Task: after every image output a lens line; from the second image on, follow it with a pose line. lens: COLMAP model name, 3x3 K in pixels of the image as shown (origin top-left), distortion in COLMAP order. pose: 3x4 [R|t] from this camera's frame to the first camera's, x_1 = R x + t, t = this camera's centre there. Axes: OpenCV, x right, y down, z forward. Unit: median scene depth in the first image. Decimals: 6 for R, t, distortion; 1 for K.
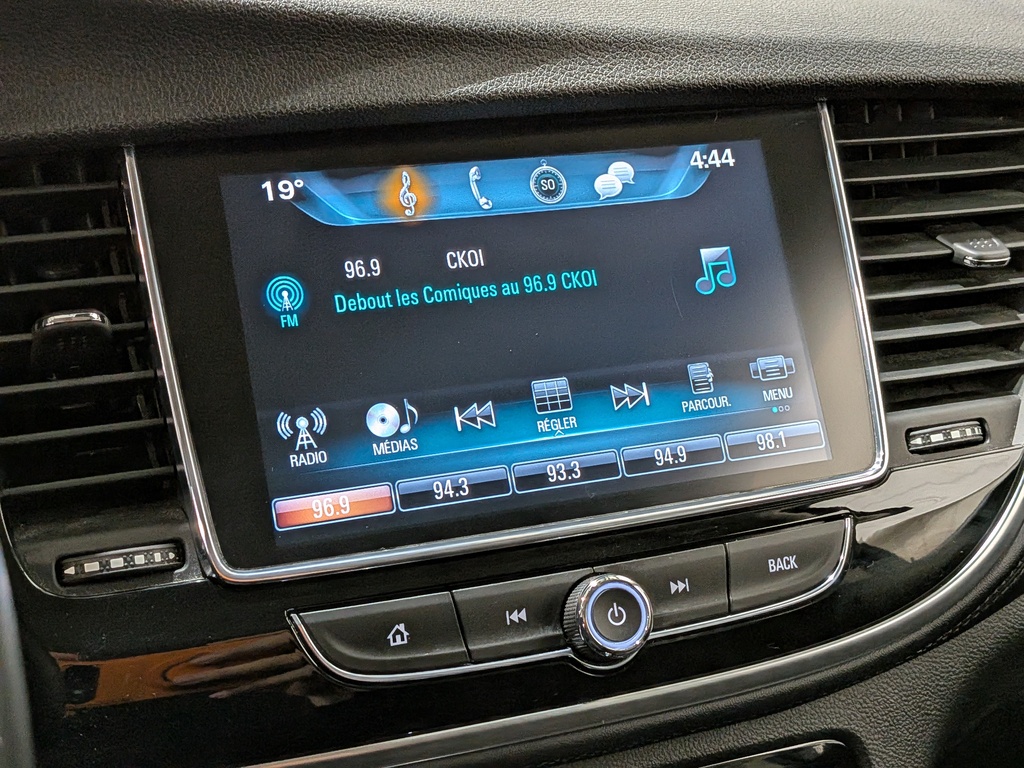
lens RADIAL K [[1508.5, 0, 502.8], [0, 1508.5, 351.6], [0, 0, 1]] dist [0.060479, 0.000000]
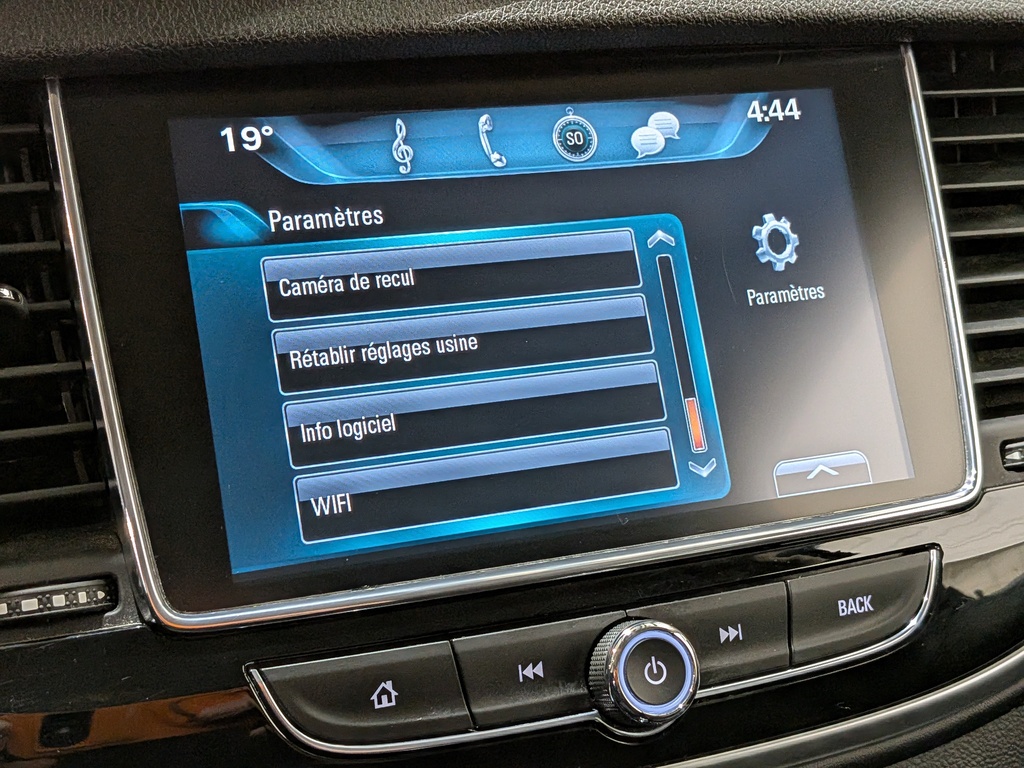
lens RADIAL K [[1523.8, 0, 503.9], [0, 1523.8, 378.9], [0, 0, 1]] dist [0.053040, 0.000000]
pose [[0.999916, 0.012744, 0.002158, -0.008962], [-0.012805, 0.999435, 0.031075, -0.006067], [-0.001761, -0.031100, 0.999515, 0.181619]]
